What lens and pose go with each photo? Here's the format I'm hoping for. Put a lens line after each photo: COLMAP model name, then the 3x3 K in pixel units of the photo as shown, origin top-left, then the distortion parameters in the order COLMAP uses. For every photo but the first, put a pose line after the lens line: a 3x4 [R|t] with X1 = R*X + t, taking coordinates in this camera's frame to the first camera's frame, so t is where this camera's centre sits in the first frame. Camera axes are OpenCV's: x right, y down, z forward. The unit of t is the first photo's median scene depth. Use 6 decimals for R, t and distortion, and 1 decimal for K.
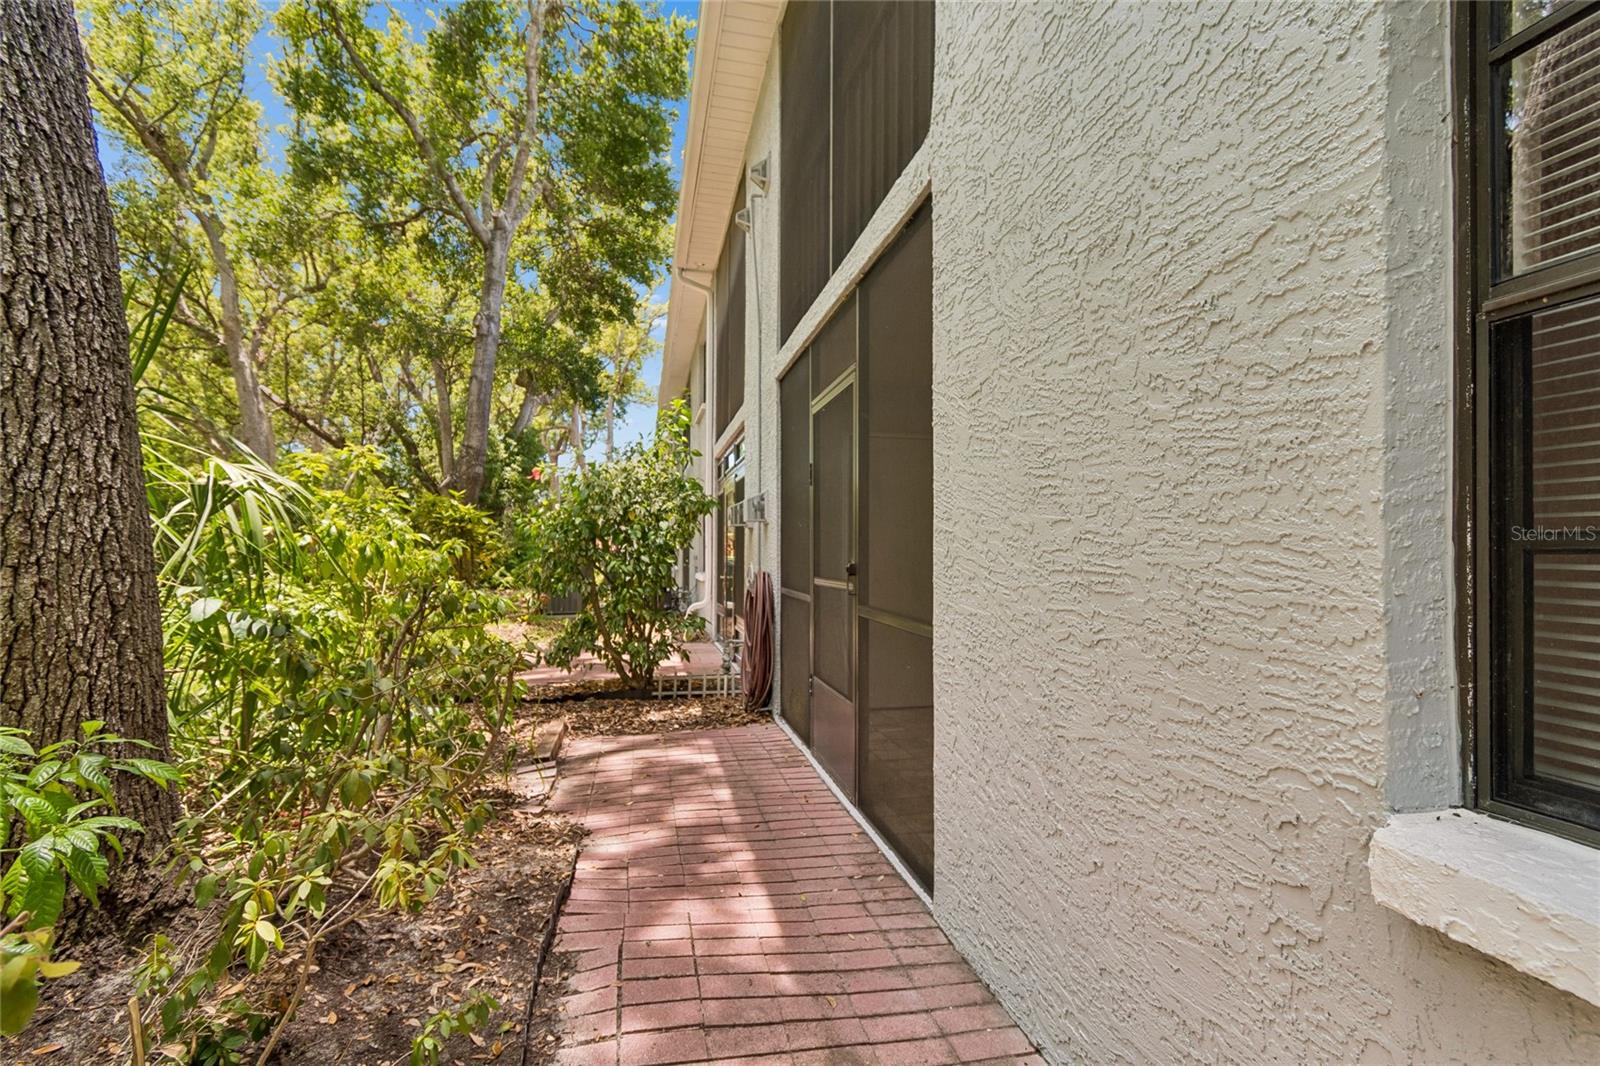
lens RADIAL K [[711.5, 0, 805.1], [0, 711.5, 535.8], [0, 0, 1]] dist [-0.000853, -0.000168]
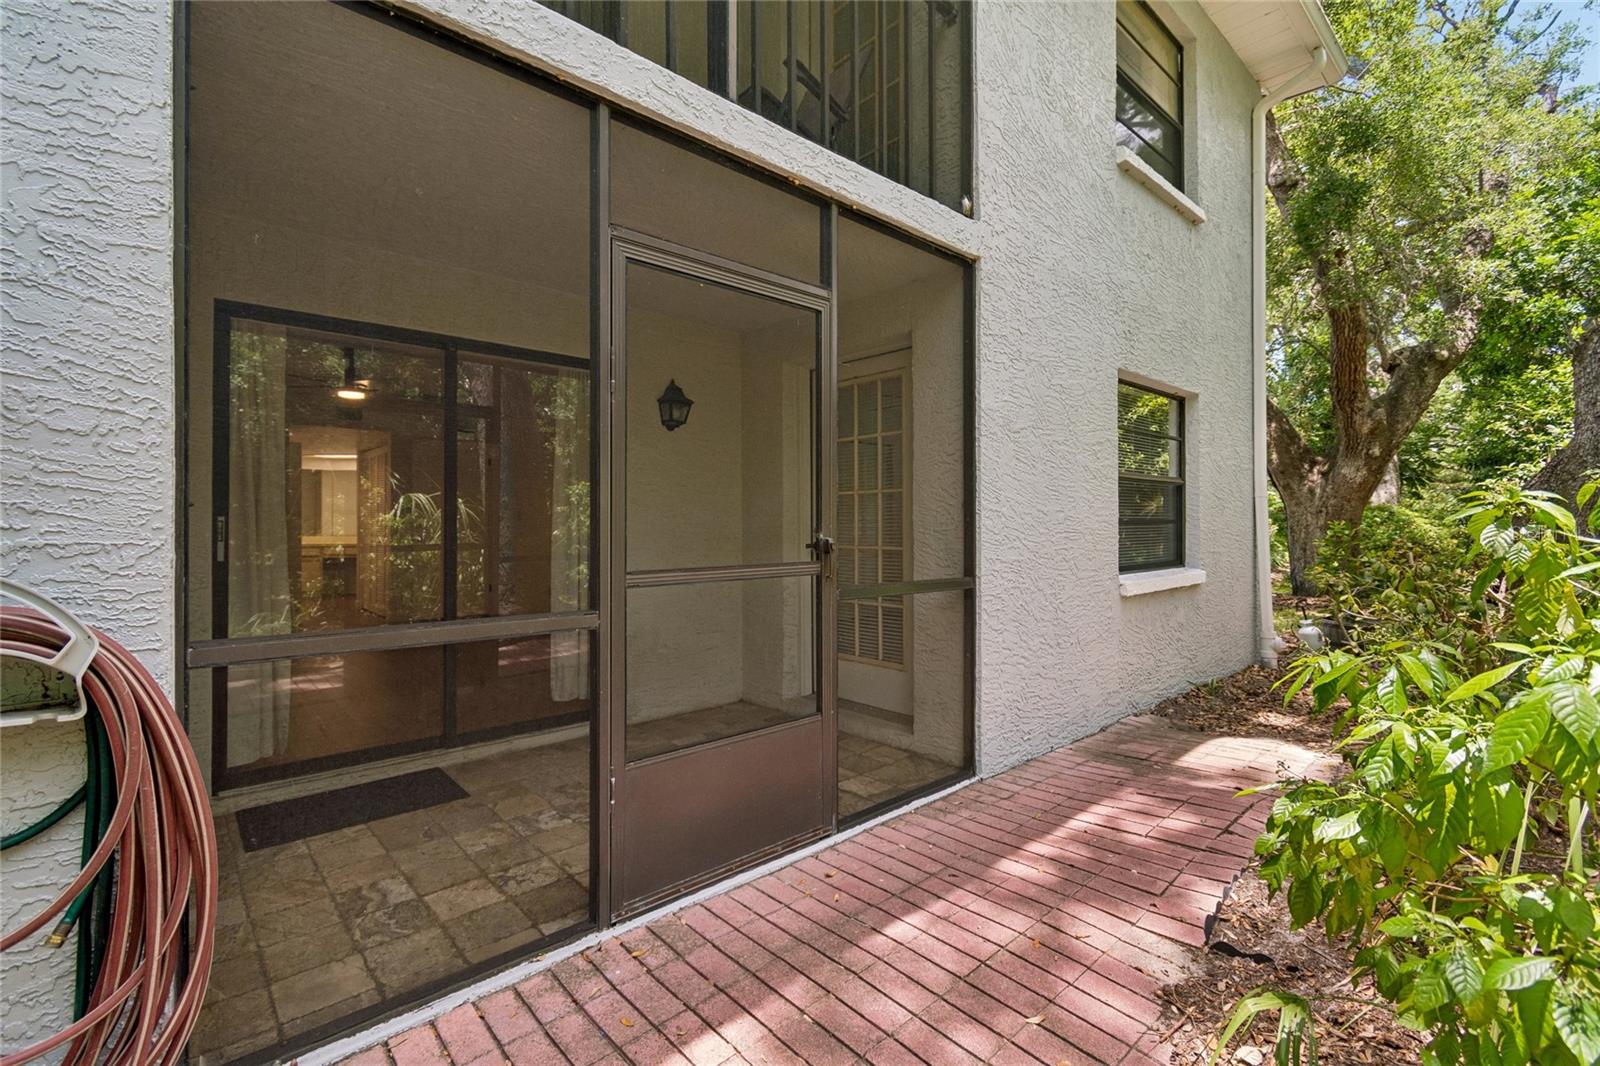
lens RADIAL K [[711.5, 0, 805.1], [0, 711.5, 535.8], [0, 0, 1]] dist [-0.000853, -0.000168]
pose [[-0.503991, -0.012549, 0.863618, -0.746648], [-0.022388, 0.999748, 0.001462, 0.045348], [-0.863419, -0.018598, -0.504145, 1.758052]]
